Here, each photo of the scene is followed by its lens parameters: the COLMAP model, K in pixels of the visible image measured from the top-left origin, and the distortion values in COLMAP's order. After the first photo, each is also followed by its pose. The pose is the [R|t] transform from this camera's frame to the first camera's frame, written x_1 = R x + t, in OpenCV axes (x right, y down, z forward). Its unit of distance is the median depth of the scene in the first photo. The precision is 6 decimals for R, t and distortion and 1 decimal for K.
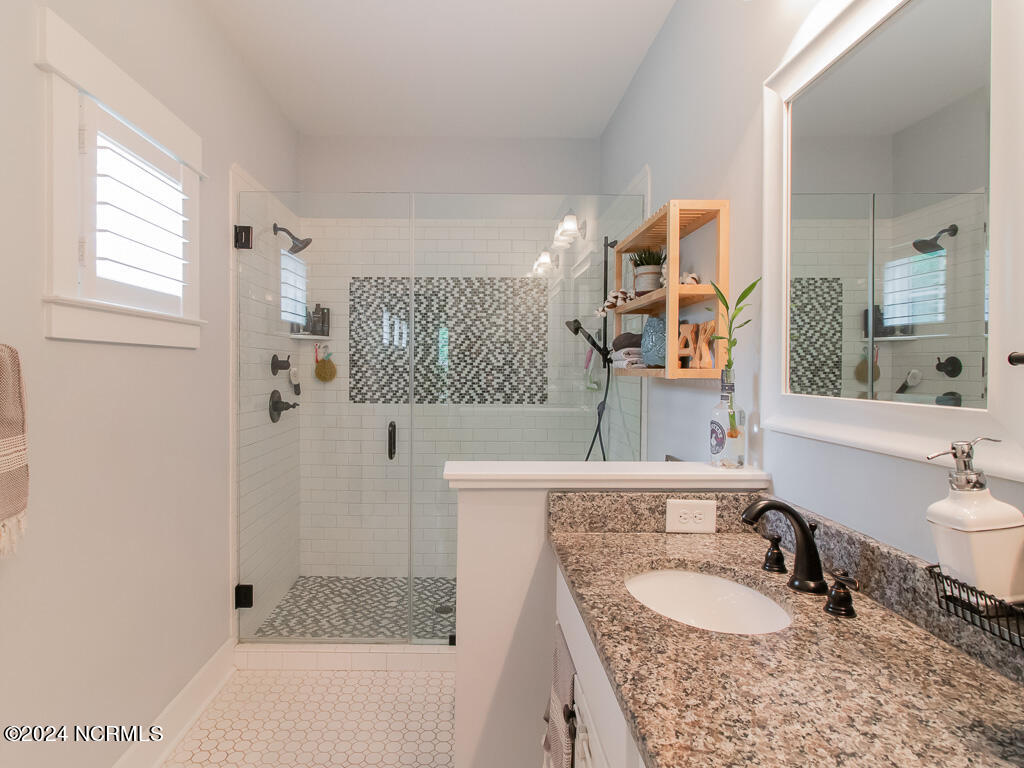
lens RADIAL K [[535.1, 0, 510.7], [0, 535.1, 371.6], [0, 0, 1]] dist [-0.000680, 0.000355]
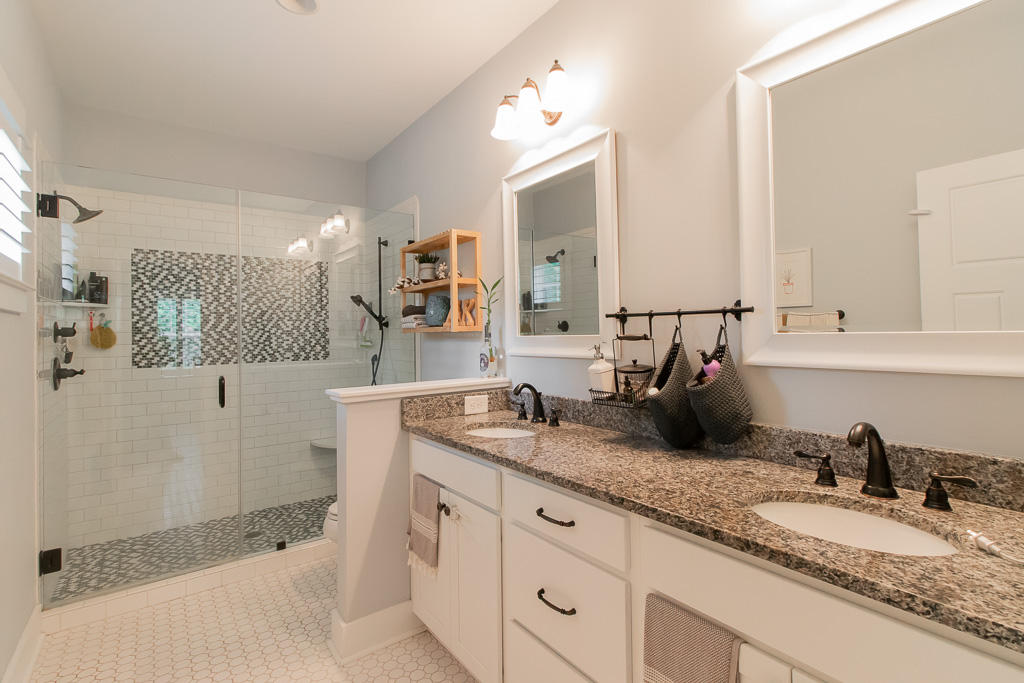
lens RADIAL K [[473.6, 0, 516.5], [0, 473.6, 330.3], [0, 0, 1]] dist [0.001917, -0.000401]
pose [[0.807299, -0.016323, 0.589917, -0.242865], [0.029853, 0.999467, -0.013199, 0.018958], [-0.589388, 0.028266, 0.807356, -0.193829]]
